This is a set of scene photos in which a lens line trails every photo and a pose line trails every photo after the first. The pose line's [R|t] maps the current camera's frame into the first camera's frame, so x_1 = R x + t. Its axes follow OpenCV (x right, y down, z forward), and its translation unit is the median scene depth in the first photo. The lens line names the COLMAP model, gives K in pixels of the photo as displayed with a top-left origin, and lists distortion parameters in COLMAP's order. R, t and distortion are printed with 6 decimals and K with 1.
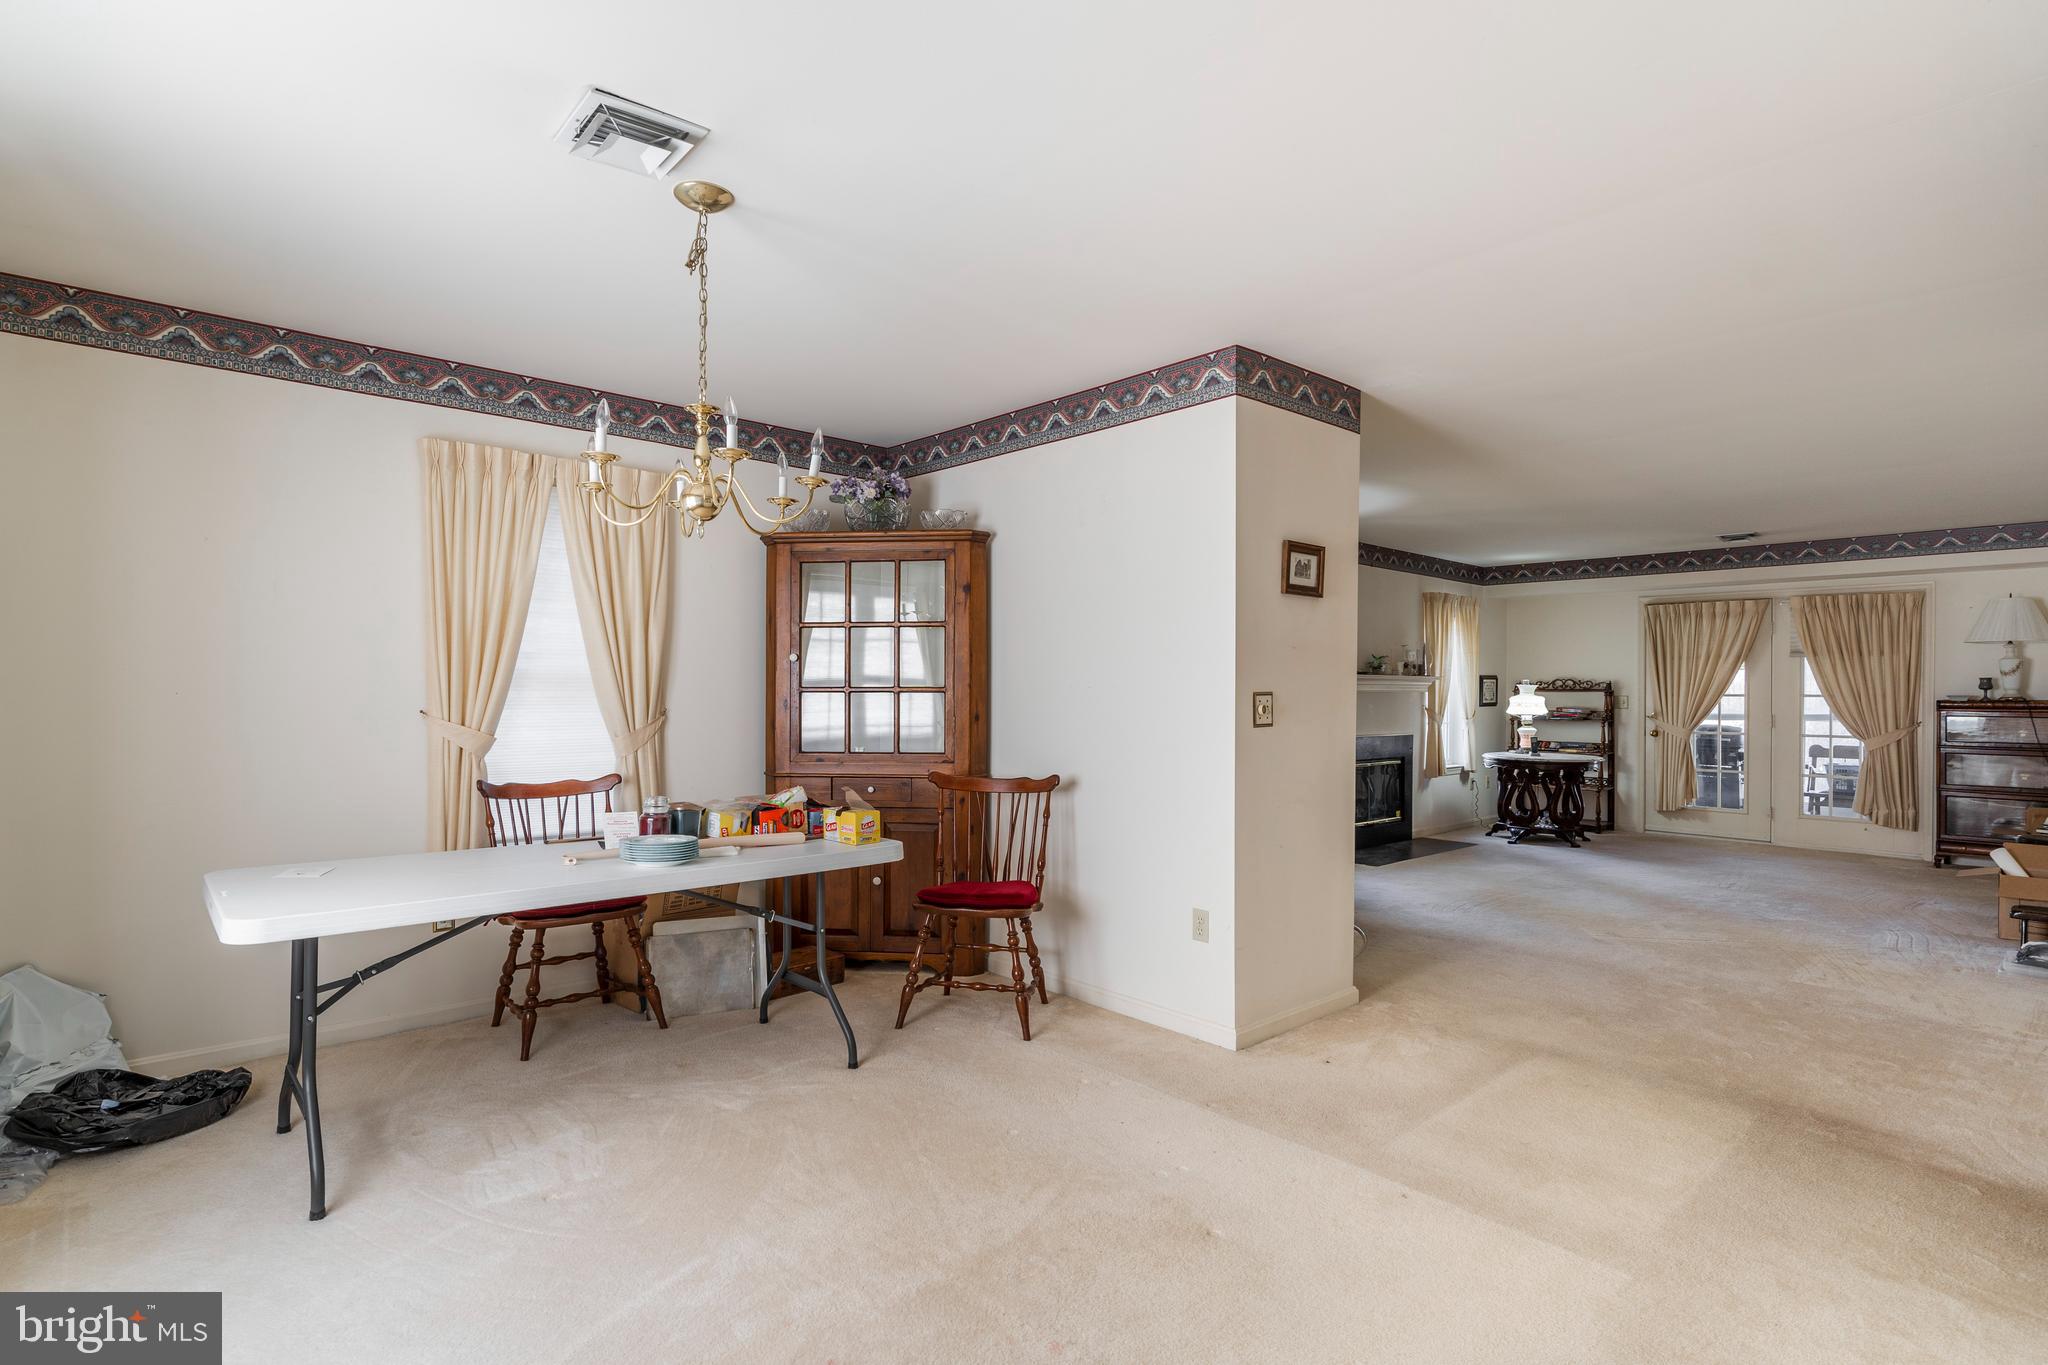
lens RADIAL K [[1027.4, 0, 978.0], [0, 1027.4, 690.6], [0, 0, 1]] dist [-0.002353, -0.000279]
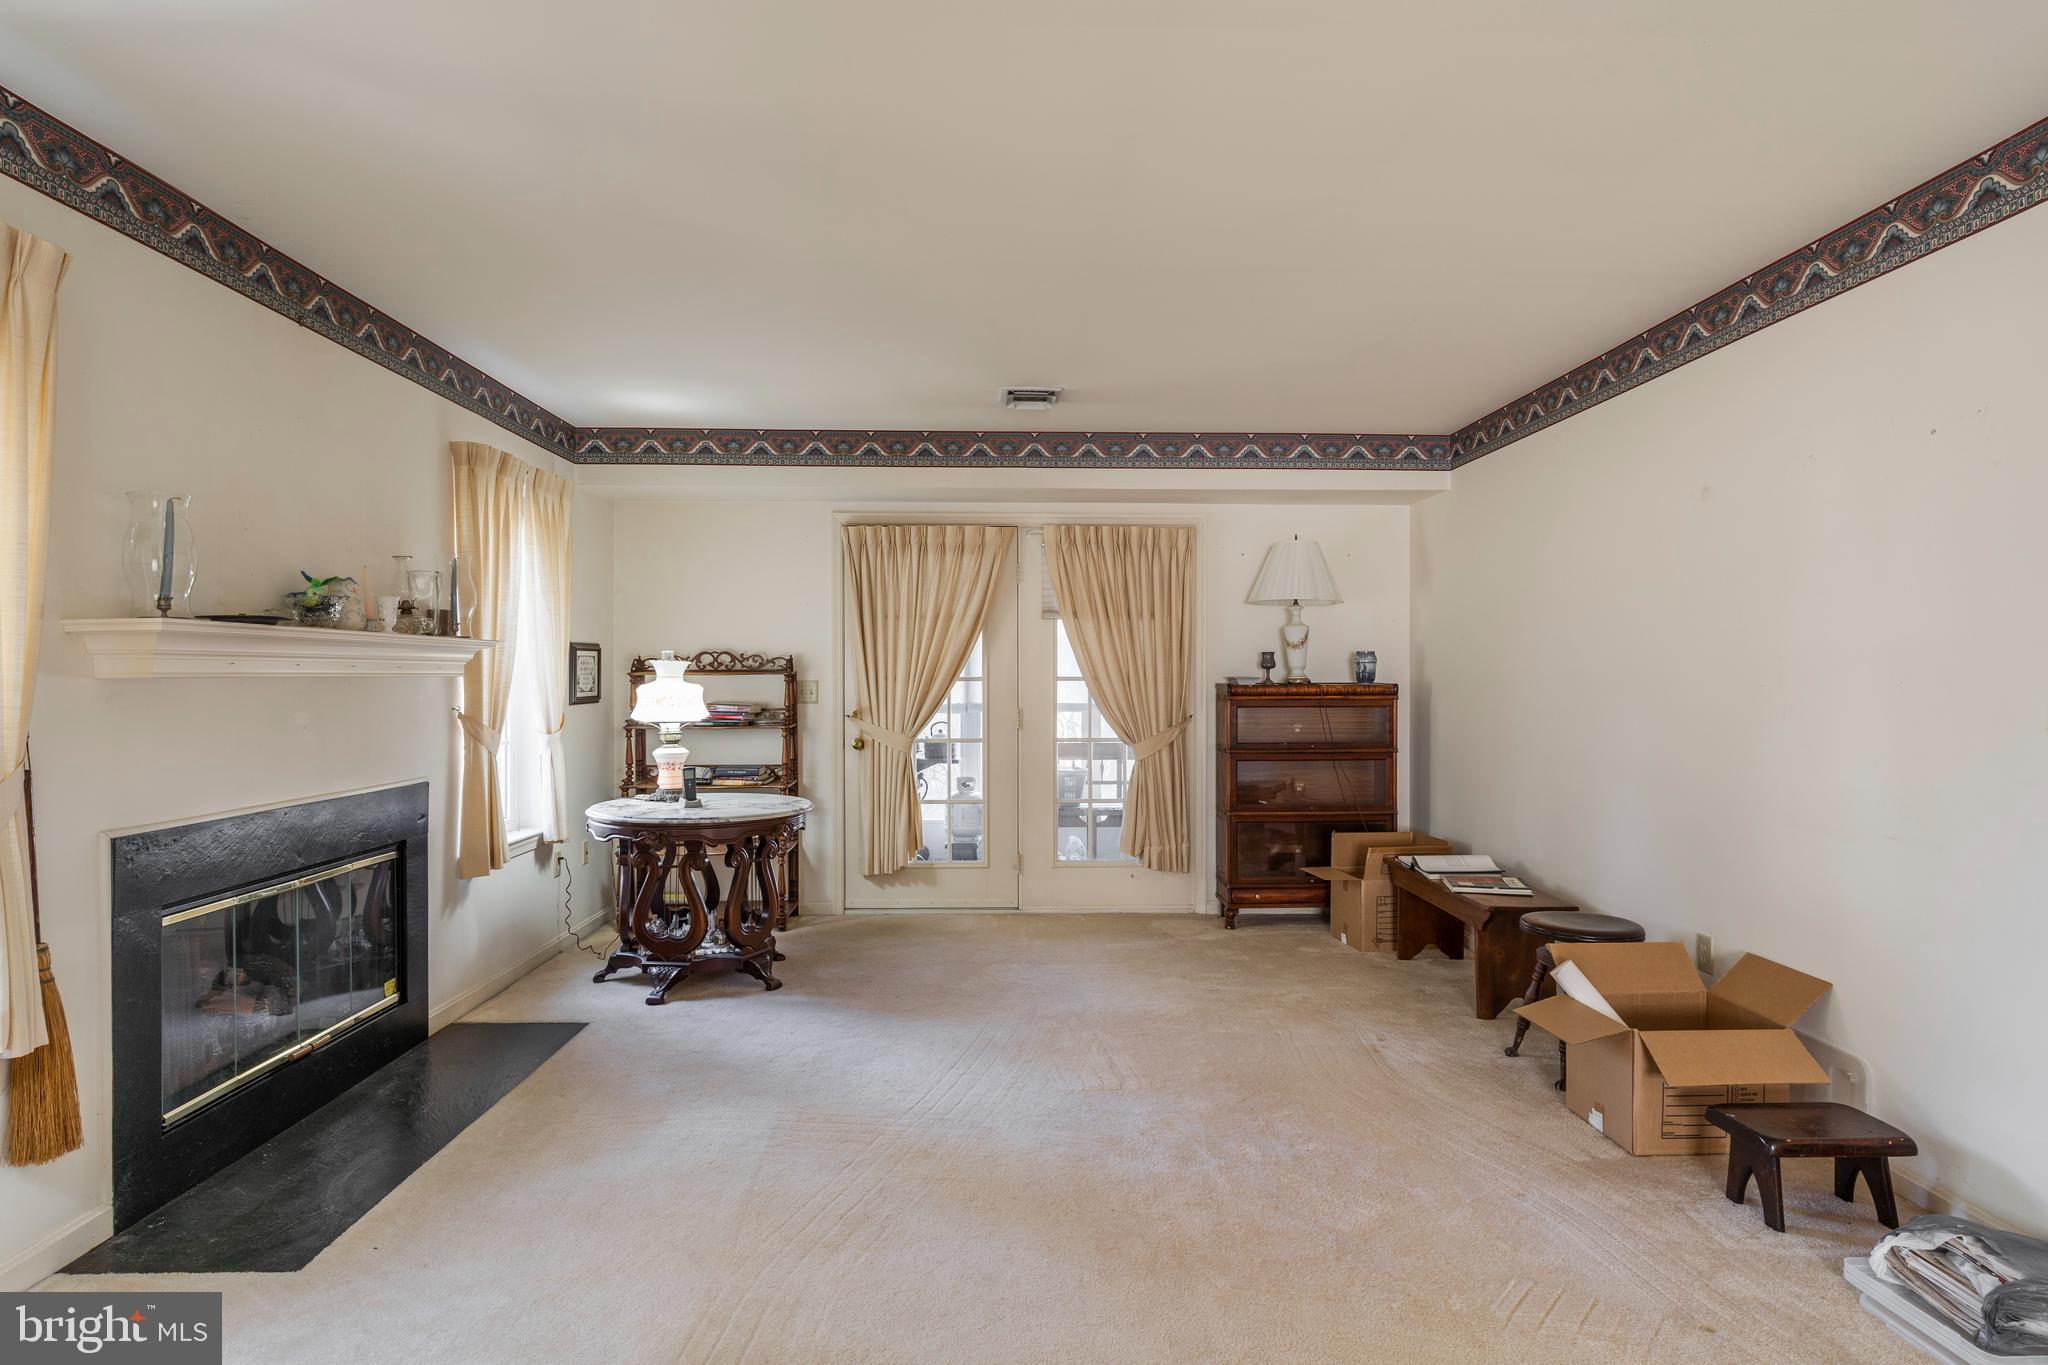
lens RADIAL K [[1105.0, 0, 1024.0], [0, 1105.0, 682.5], [0, 0, 1]] dist [-0.000026, -0.000255]
pose [[0.632217, -0.010362, 0.774722, 0.481249], [0.003770, 0.999940, 0.010298, -0.000104], [-0.774782, -0.003590, 0.632218, 1.110454]]
